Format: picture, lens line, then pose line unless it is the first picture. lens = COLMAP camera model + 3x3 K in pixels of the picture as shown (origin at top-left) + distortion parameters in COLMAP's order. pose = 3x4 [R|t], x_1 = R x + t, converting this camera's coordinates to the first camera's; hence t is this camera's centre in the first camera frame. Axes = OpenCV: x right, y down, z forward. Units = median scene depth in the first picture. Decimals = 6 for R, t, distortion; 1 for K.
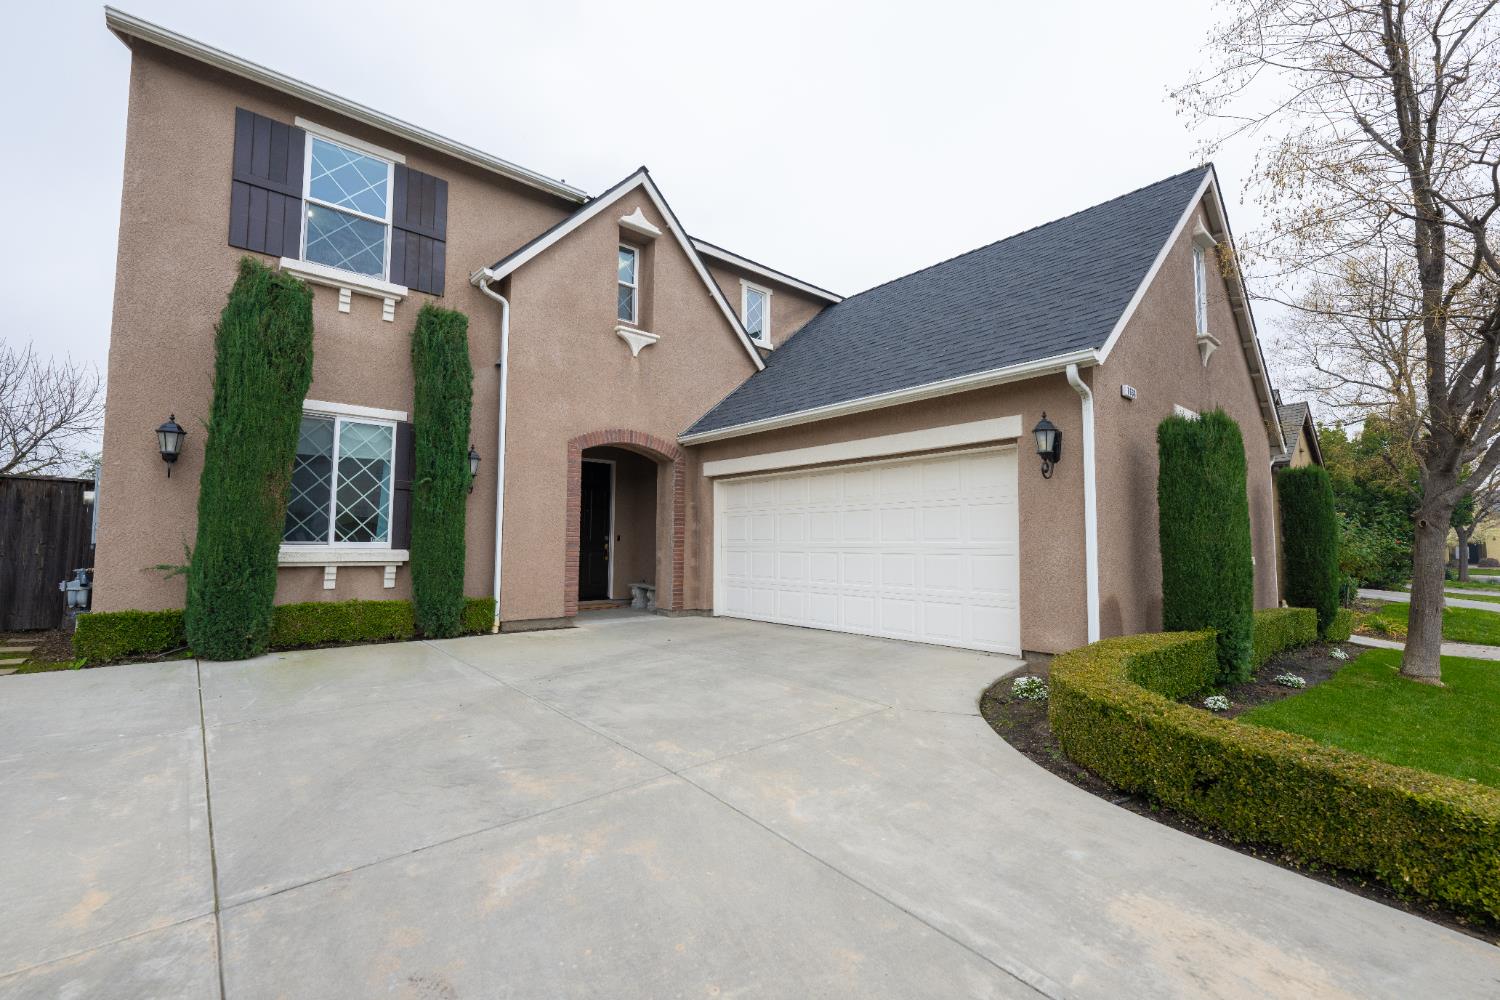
lens RADIAL K [[642.4, 0, 750.3], [0, 642.4, 505.1], [0, 0, 1]] dist [-0.001021, -0.000073]
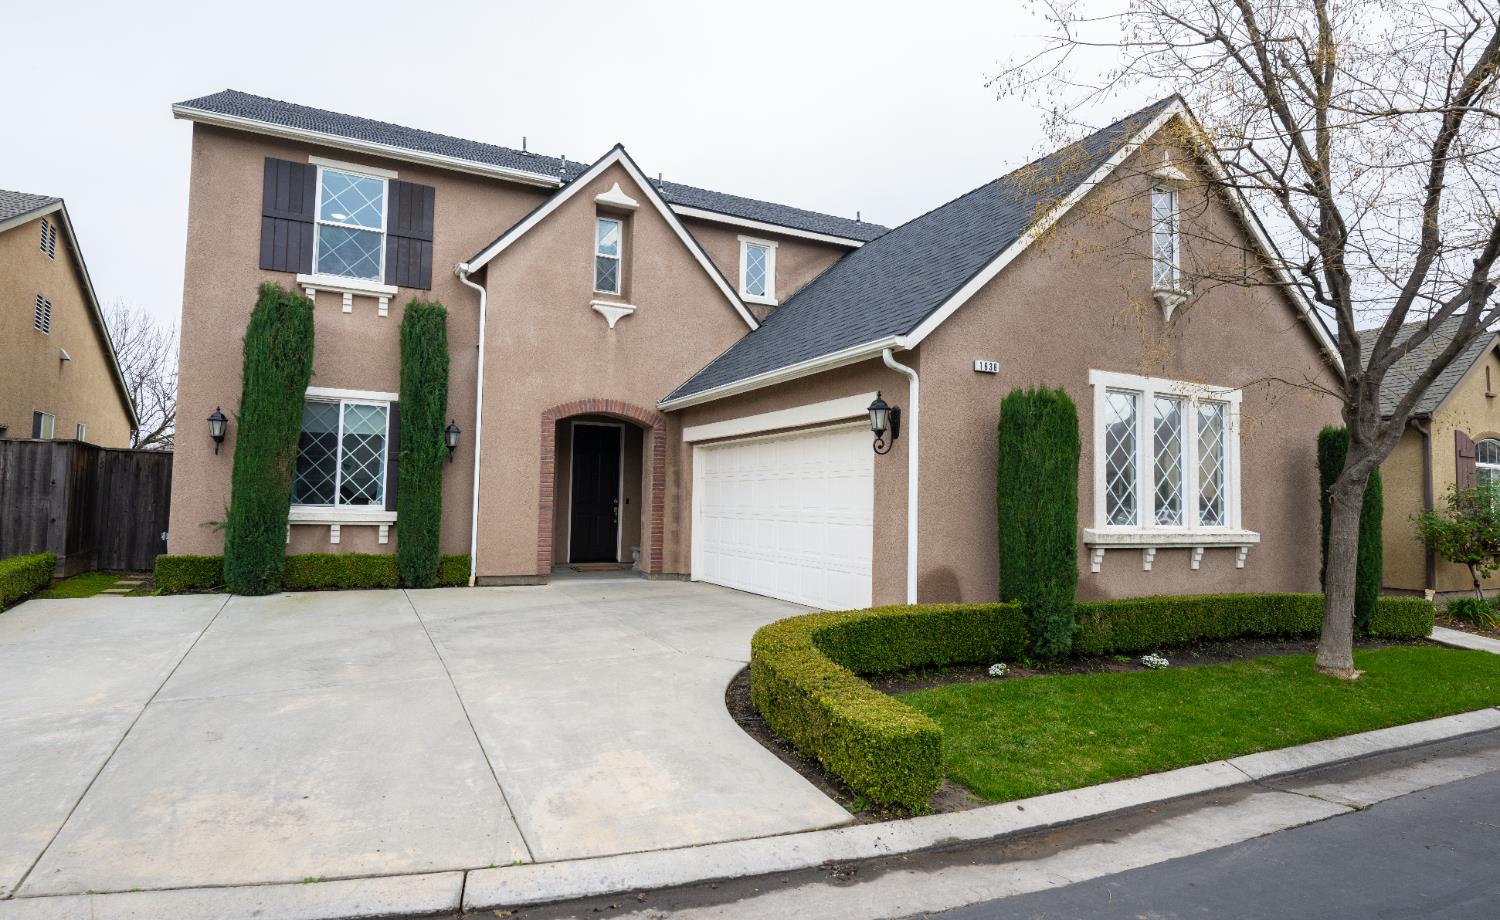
lens RADIAL K [[808.3, 0, 750.2], [0, 808.3, 458.0], [0, 0, 1]] dist [0.000176, -0.000307]
pose [[0.968833, -0.001886, -0.247706, 0.456386], [0.003085, 0.999985, 0.004453, -0.032930], [0.247694, -0.005078, 0.968825, -0.268342]]
